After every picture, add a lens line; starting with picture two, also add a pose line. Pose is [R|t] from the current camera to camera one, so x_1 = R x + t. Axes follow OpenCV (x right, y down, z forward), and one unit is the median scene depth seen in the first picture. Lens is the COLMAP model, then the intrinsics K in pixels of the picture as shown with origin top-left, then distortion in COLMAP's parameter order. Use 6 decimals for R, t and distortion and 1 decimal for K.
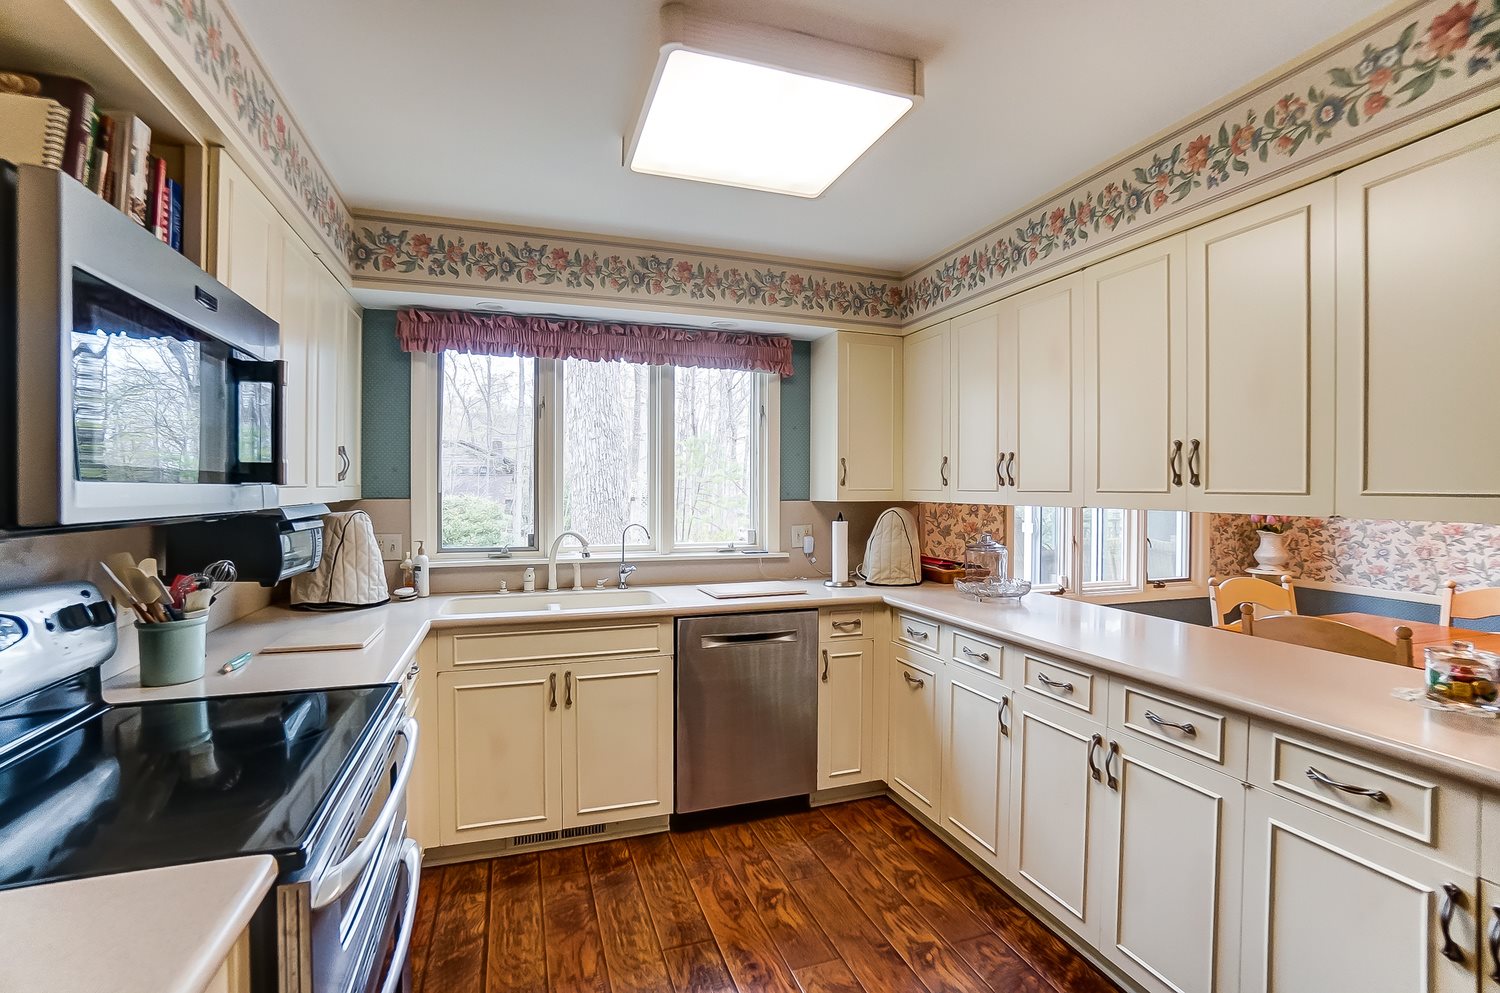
lens RADIAL K [[665.4, 0, 748.3], [0, 665.4, 498.3], [0, 0, 1]] dist [-0.065475, 0.023790]
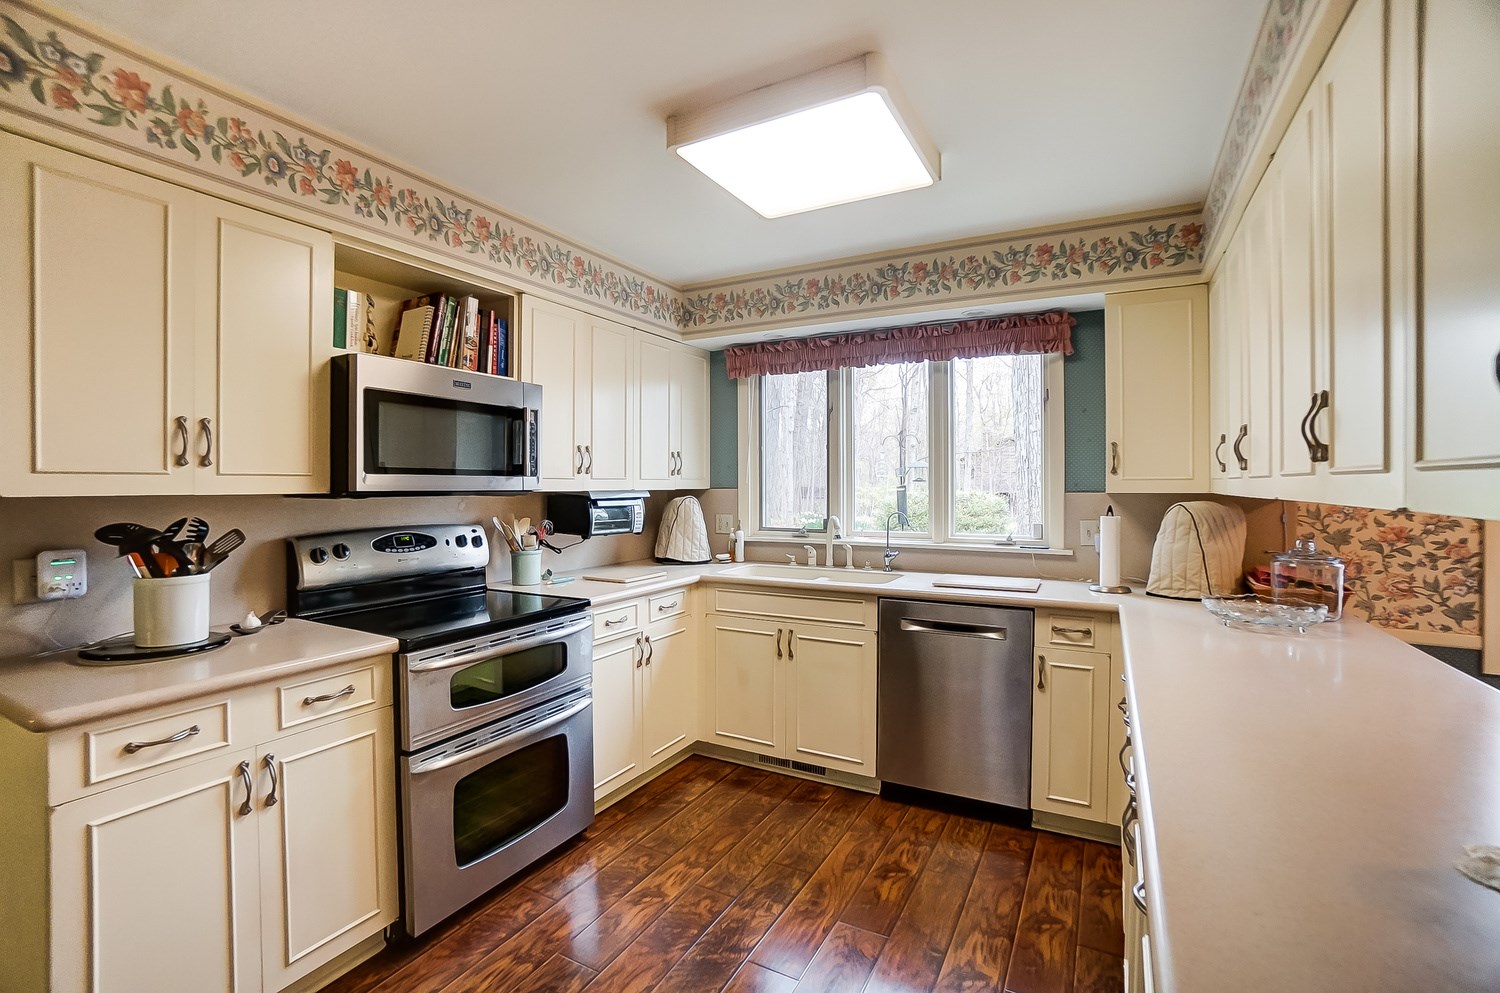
lens RADIAL K [[664.9, 0, 747.3], [0, 664.9, 491.3], [0, 0, 1]] dist [-0.062729, 0.023555]
pose [[0.678793, 0.003769, -0.734320, 0.489792], [-0.008535, 0.999960, -0.002757, 0.010019], [0.734280, 0.008139, 0.678798, 0.094396]]
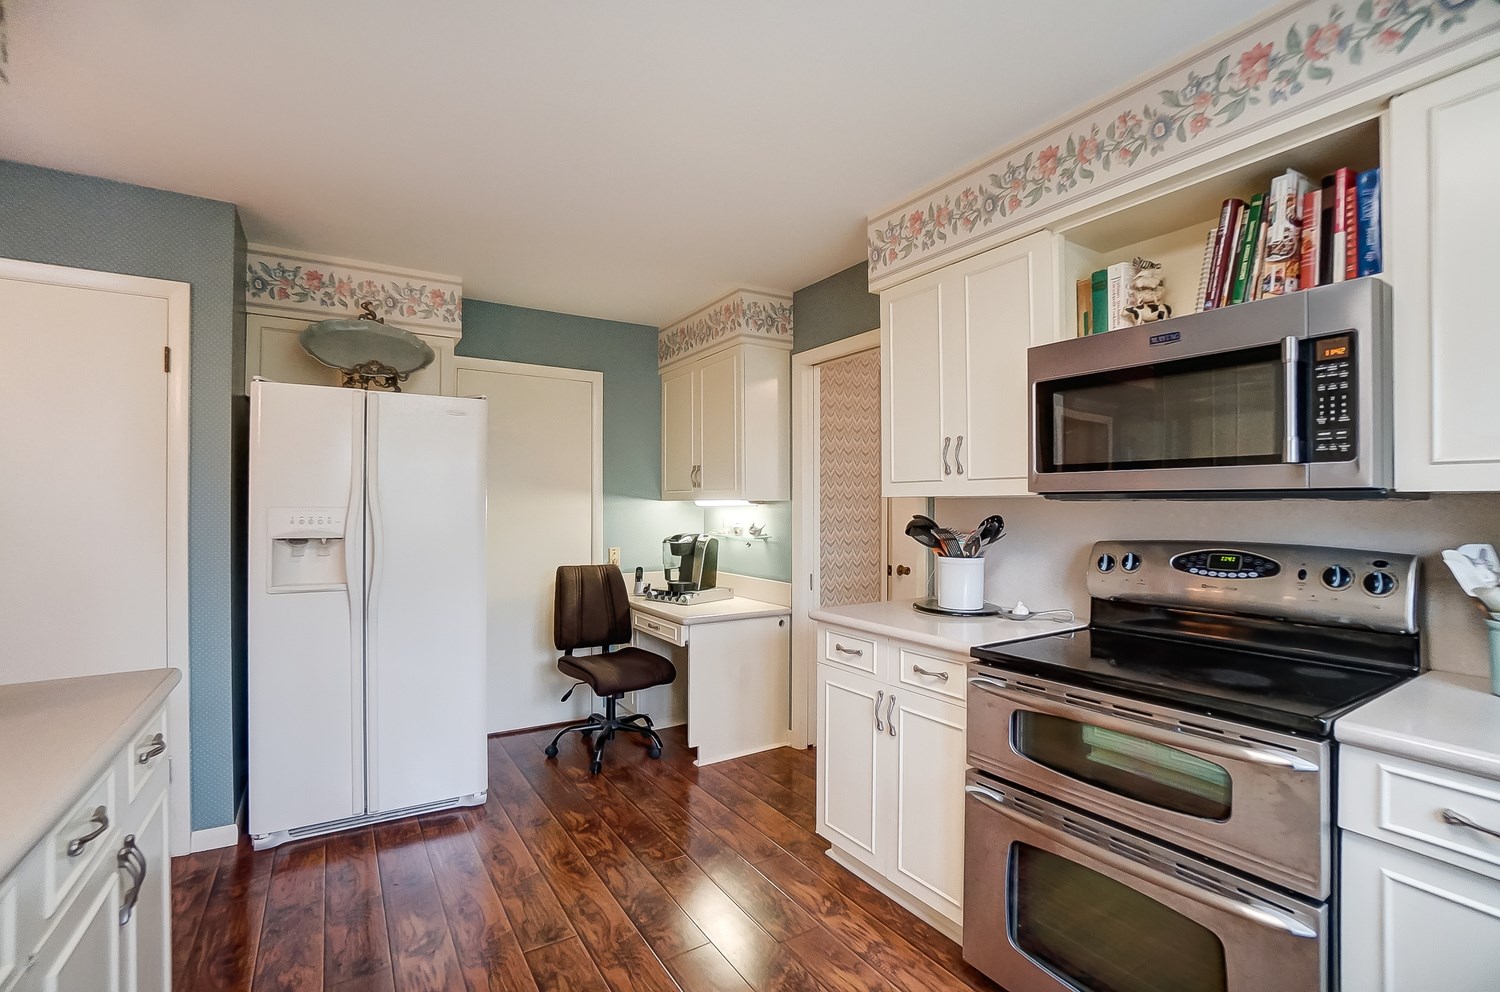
lens RADIAL K [[664.9, 0, 747.3], [0, 664.9, 490.8], [0, 0, 1]] dist [-0.062729, 0.023555]
pose [[-0.972659, -0.001512, -0.232232, 0.132886], [-0.002246, 0.999993, 0.002895, 0.008662], [0.232226, 0.003337, -0.972656, 0.843036]]
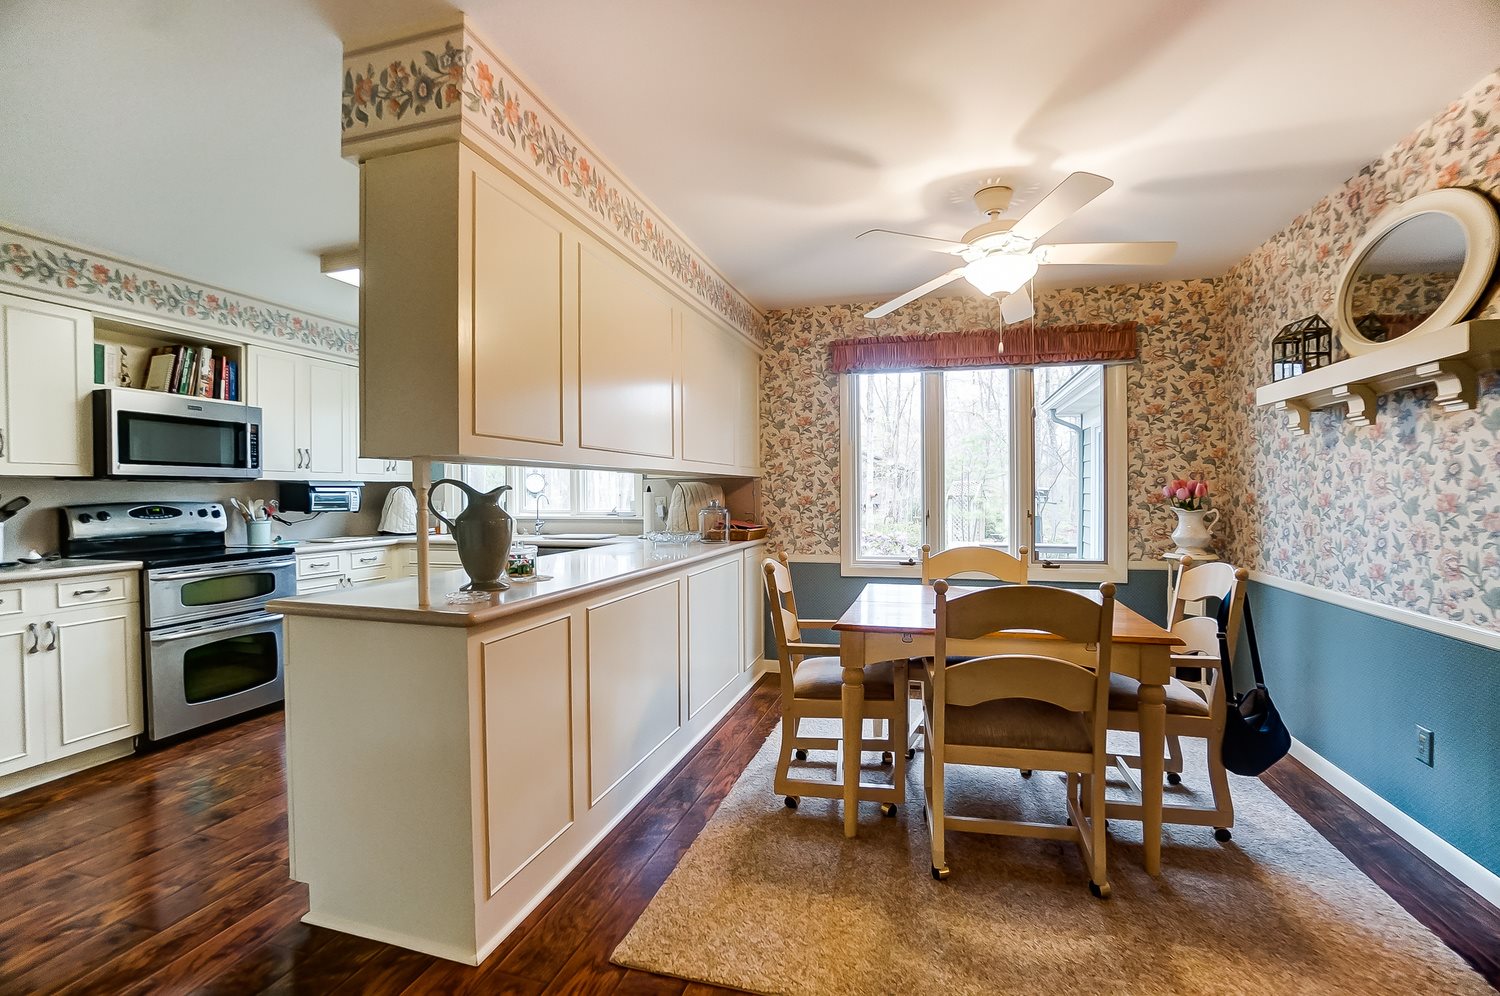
lens RADIAL K [[649.0, 0, 742.6], [0, 649.0, 502.9], [0, 0, 1]] dist [-0.059261, 0.020161]
pose [[0.826071, -0.002503, -0.563560, 1.193528], [0.003763, 0.999992, 0.001075, 0.063164], [0.563553, -0.003009, 0.826074, -0.014979]]
